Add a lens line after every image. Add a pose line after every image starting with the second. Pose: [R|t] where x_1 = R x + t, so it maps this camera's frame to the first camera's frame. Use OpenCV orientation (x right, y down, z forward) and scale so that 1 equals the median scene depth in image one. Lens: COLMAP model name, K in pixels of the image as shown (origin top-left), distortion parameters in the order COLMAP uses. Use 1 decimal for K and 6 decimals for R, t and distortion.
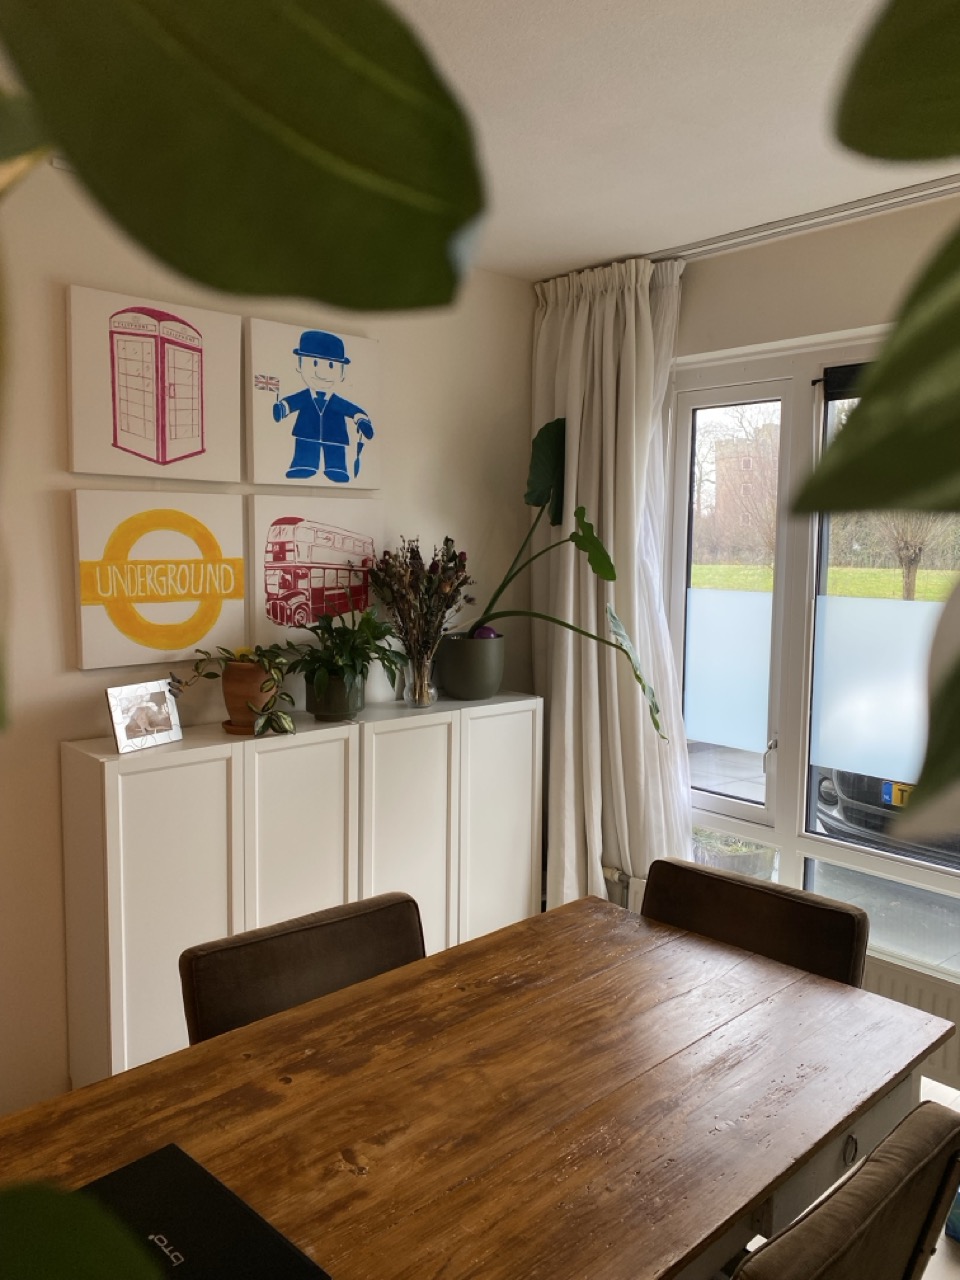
lens RADIAL K [[959.5, 0, 477.1], [0, 959.5, 638.8], [0, 0, 1]] dist [0.009599, -0.017362]
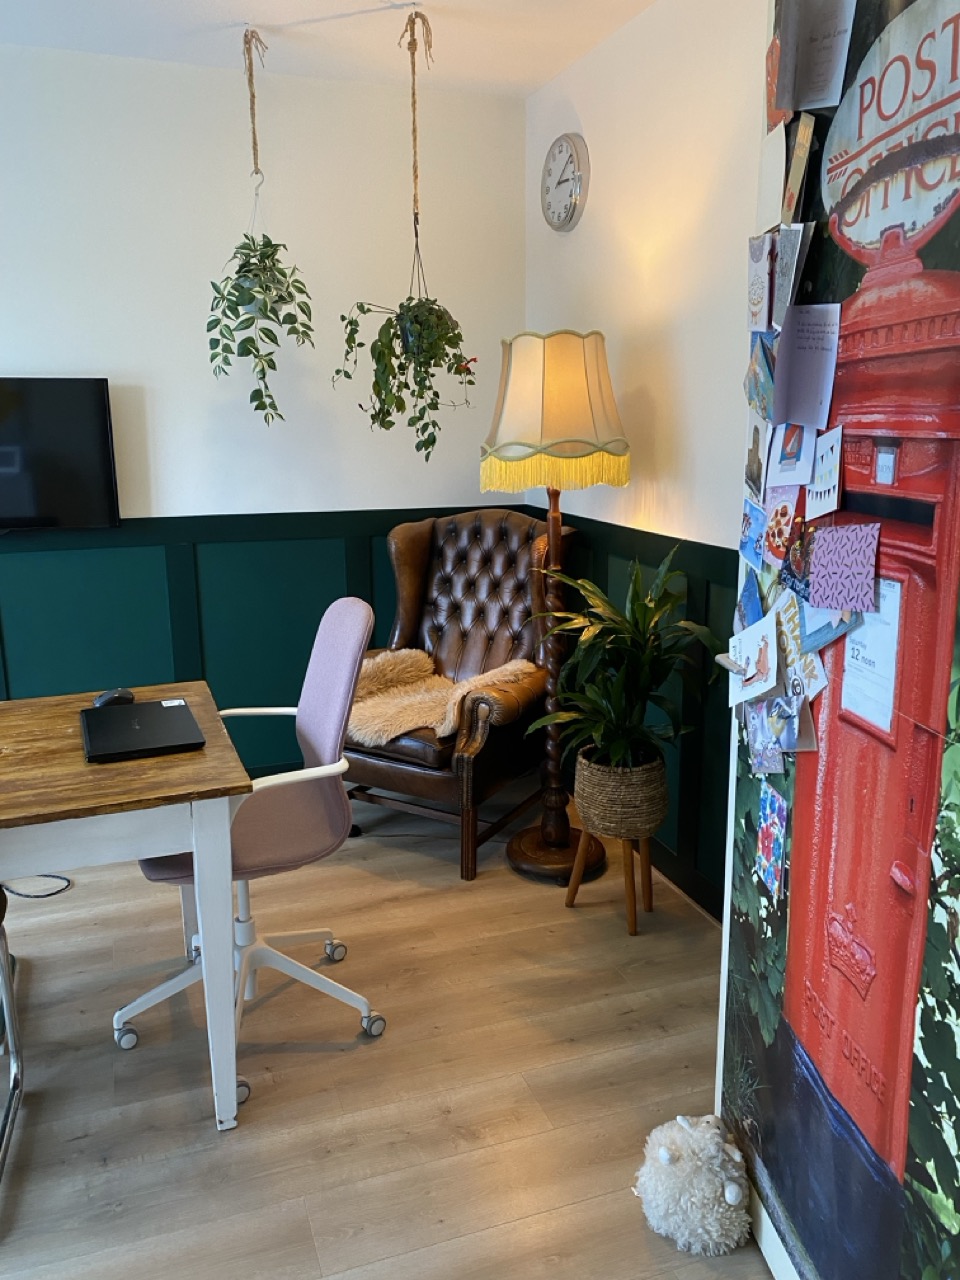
lens RADIAL K [[959.5, 0, 487.9], [0, 959.5, 652.5], [0, 0, 1]] dist [0.009599, -0.017362]
pose [[-0.929695, -0.087705, 0.357735, -1.294185], [0.030974, 0.949180, 0.313205, -0.076106], [-0.367025, 0.302266, -0.879732, 1.854493]]
